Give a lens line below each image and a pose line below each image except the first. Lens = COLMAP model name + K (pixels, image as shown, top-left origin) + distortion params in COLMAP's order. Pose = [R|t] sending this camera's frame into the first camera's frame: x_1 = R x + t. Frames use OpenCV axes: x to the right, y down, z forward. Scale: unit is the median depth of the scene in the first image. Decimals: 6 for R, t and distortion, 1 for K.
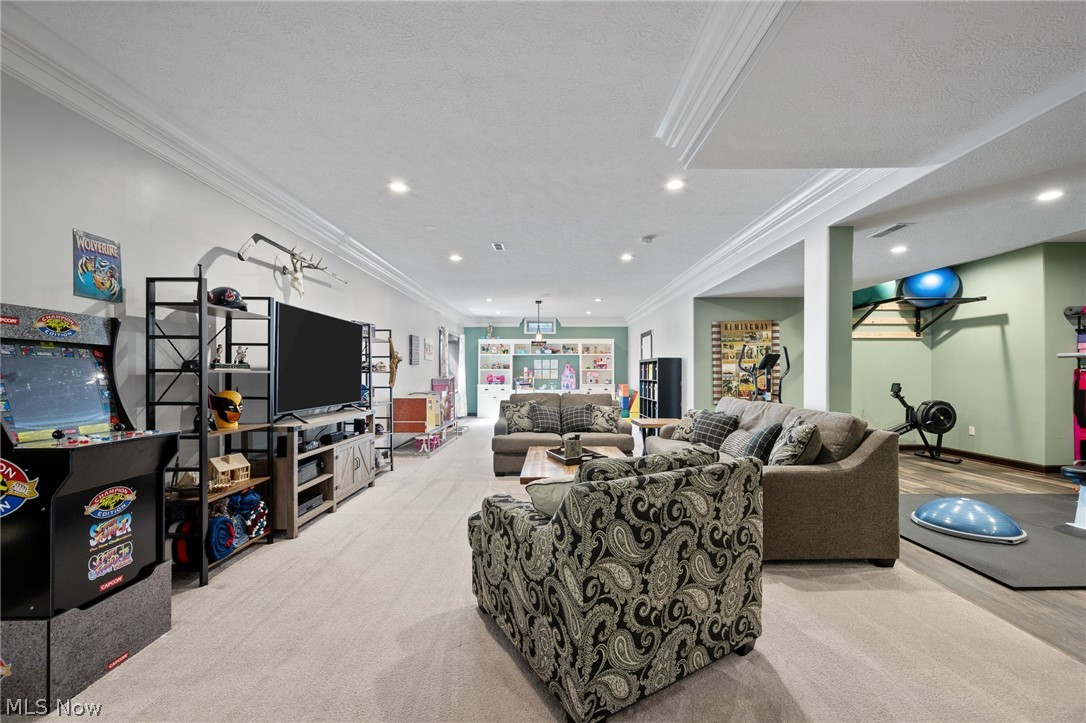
lens RADIAL K [[426.6, 0, 543.0], [0, 426.6, 372.3], [0, 0, 1]] dist [-0.001401, -0.000395]
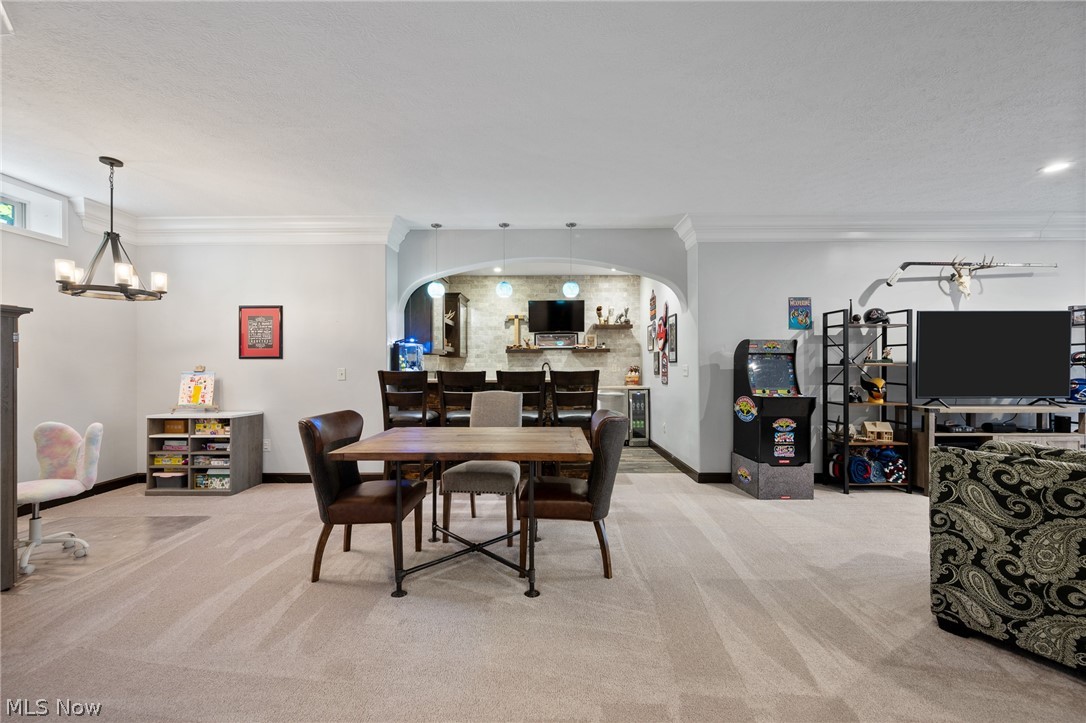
lens RADIAL K [[421.1, 0, 541.3], [0, 421.1, 367.0], [0, 0, 1]] dist [-0.000024, -0.000078]
pose [[-0.012426, 0.000822, -0.999922, 0.855329], [0.004676, 0.999989, 0.000764, -0.002130], [0.999912, -0.004666, -0.012429, -0.167649]]
